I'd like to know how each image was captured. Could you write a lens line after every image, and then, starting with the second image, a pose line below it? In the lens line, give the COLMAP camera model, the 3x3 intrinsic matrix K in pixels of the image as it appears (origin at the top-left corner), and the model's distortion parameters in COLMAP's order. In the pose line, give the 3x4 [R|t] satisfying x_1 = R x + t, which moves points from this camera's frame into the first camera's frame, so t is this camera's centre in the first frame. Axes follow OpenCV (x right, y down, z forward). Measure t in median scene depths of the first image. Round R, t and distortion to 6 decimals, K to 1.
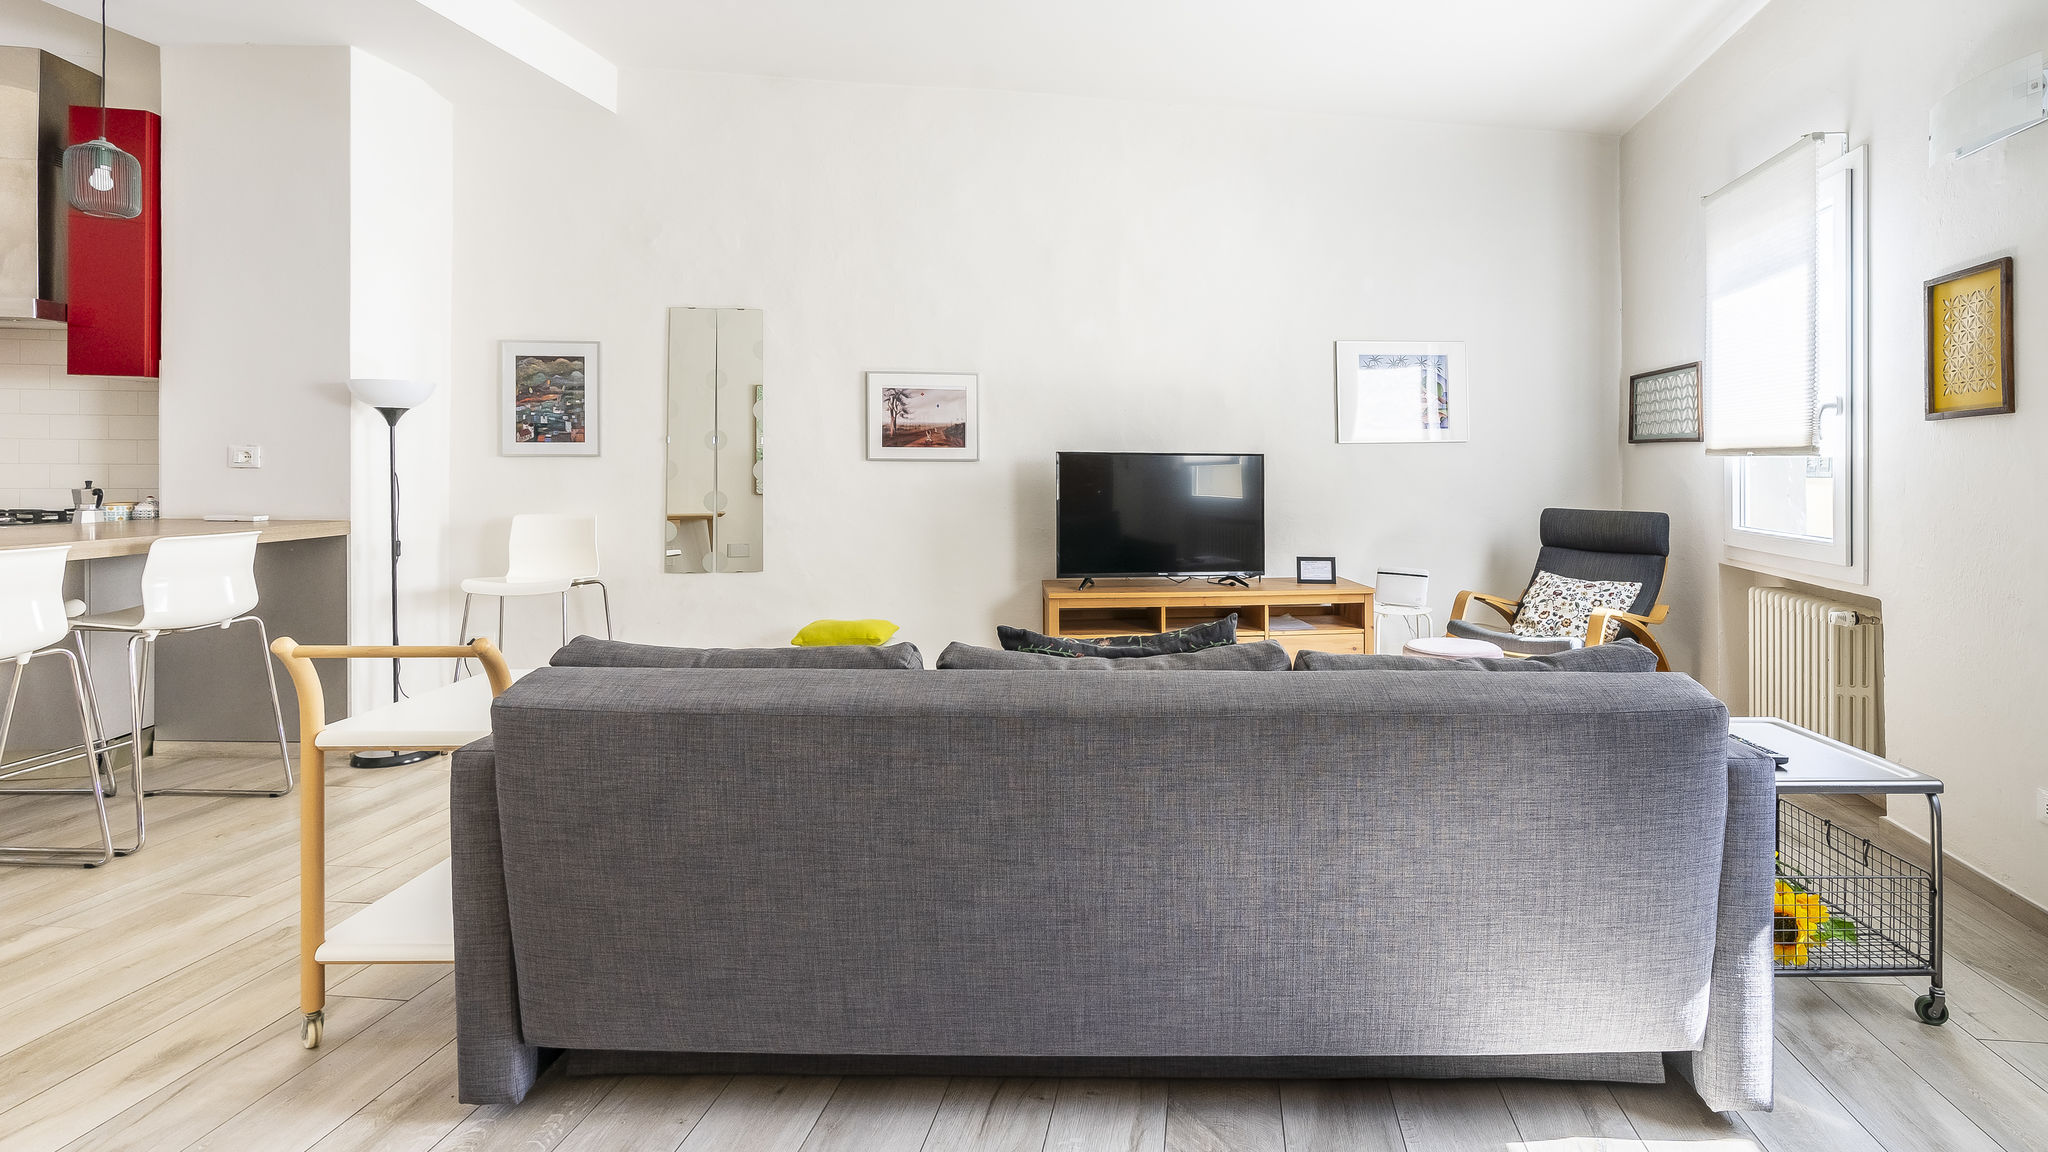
lens RADIAL K [[958.9, 0, 1119.1], [0, 958.9, 473.6], [0, 0, 1]] dist [-0.003400, 0.000199]
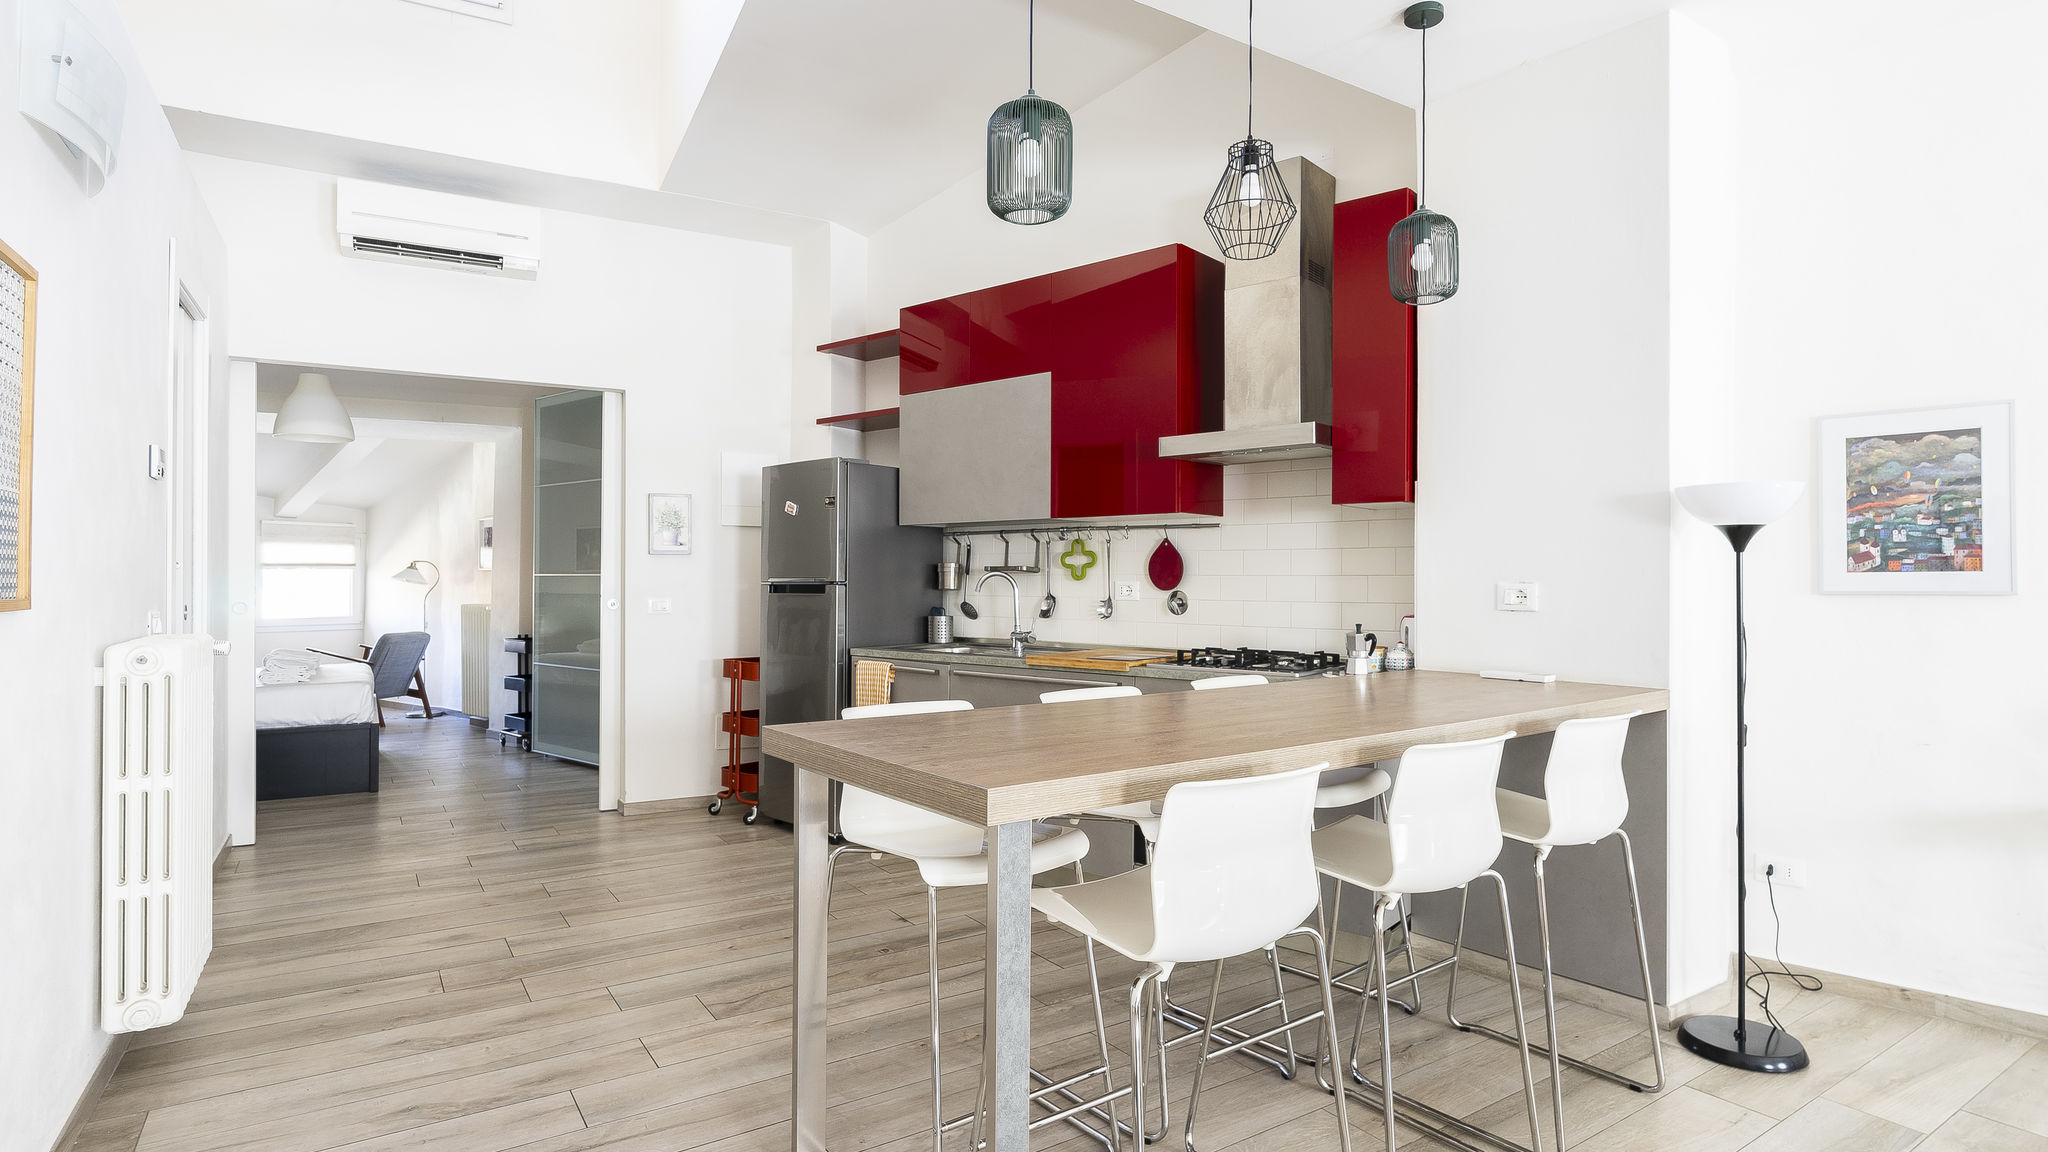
lens RADIAL K [[1044.4, 0, 1025.8], [0, 1044.4, 570.2], [0, 0, 1]] dist [-0.003097, 0.000519]
pose [[0.628254, -0.012121, -0.777914, -0.426570], [-0.006420, 0.999764, -0.020763, -0.015986], [0.777982, 0.018039, 0.628028, 0.130007]]
